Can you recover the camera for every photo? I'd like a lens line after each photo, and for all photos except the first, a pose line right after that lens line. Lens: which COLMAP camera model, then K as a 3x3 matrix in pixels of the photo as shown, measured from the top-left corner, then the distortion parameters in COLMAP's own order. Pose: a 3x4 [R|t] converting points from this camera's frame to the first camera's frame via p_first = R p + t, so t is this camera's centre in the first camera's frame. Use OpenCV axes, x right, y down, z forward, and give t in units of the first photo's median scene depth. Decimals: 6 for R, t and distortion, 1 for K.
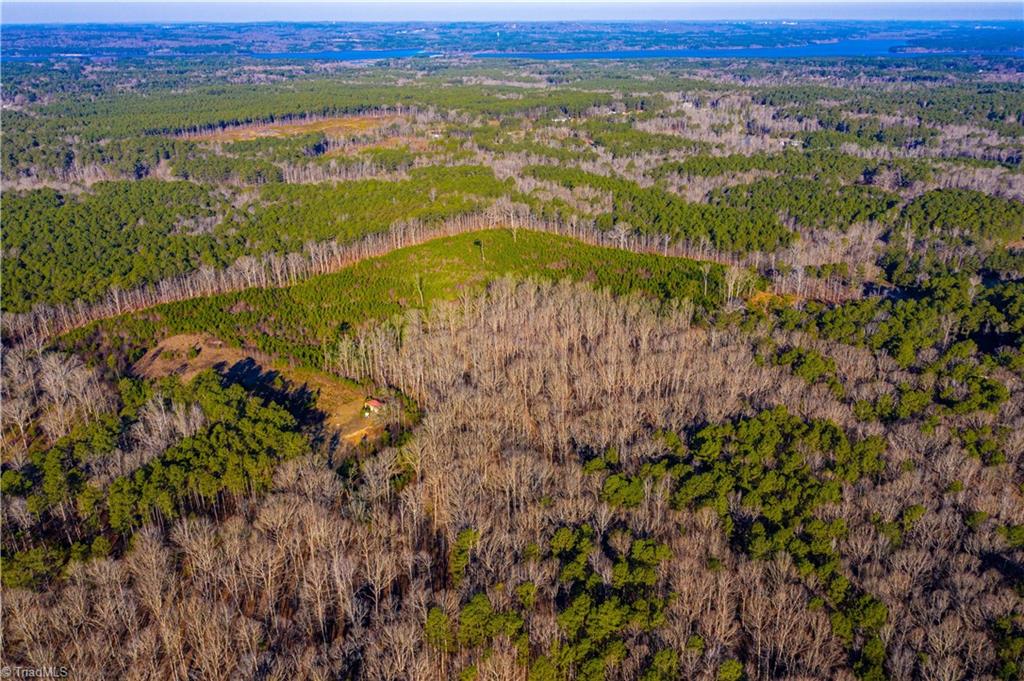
lens RADIAL K [[810.5, 0, 512.8], [0, 810.5, 340.8], [0, 0, 1]] dist [-0.019270, 0.009298]
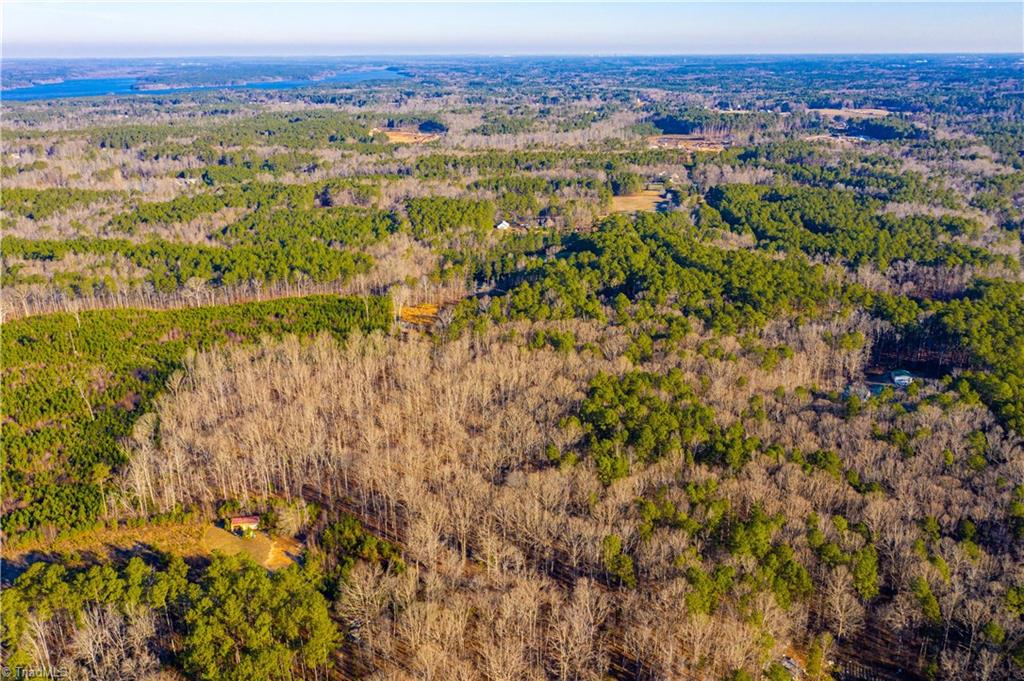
lens RADIAL K [[841.6, 0, 512.0], [0, 841.6, 340.5], [0, 0, 1]] dist [-0.018614, 0.002879]
pose [[0.644578, -0.245910, 0.723911, -0.317996], [0.283997, 0.956124, 0.071918, -0.044670], [-0.709834, 0.159232, 0.686134, 0.119658]]
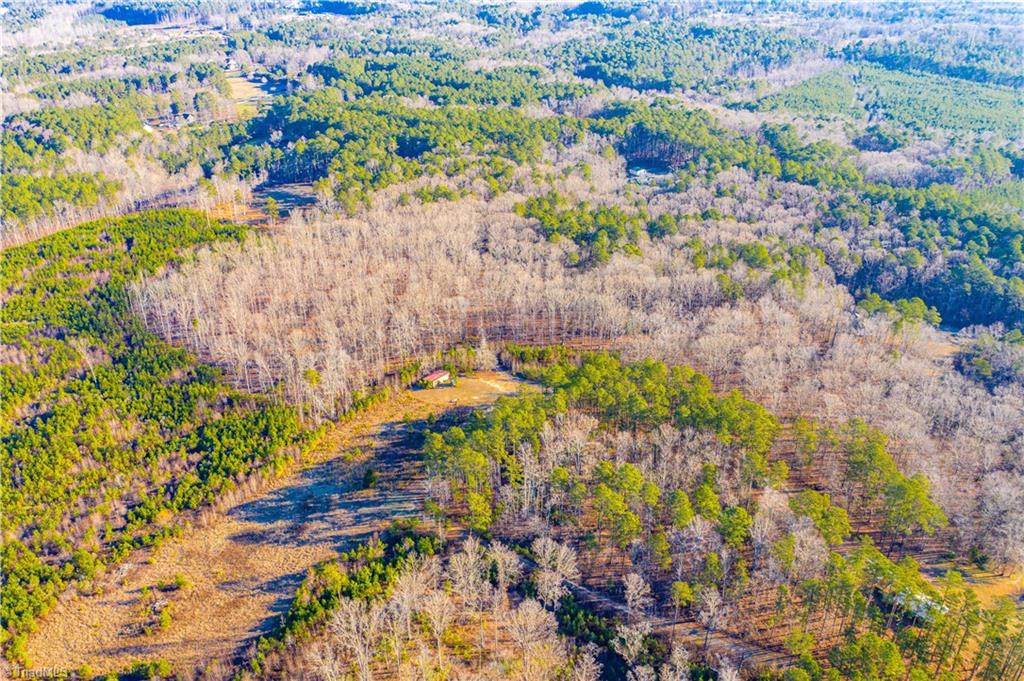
lens RADIAL K [[810.5, 0, 512.8], [0, 810.5, 340.8], [0, 0, 1]] dist [-0.019270, 0.009298]
pose [[-0.052394, -0.446470, 0.893263, -0.539625], [0.373834, 0.820683, 0.432120, -0.174263], [-0.926015, 0.356573, 0.123906, 0.457687]]
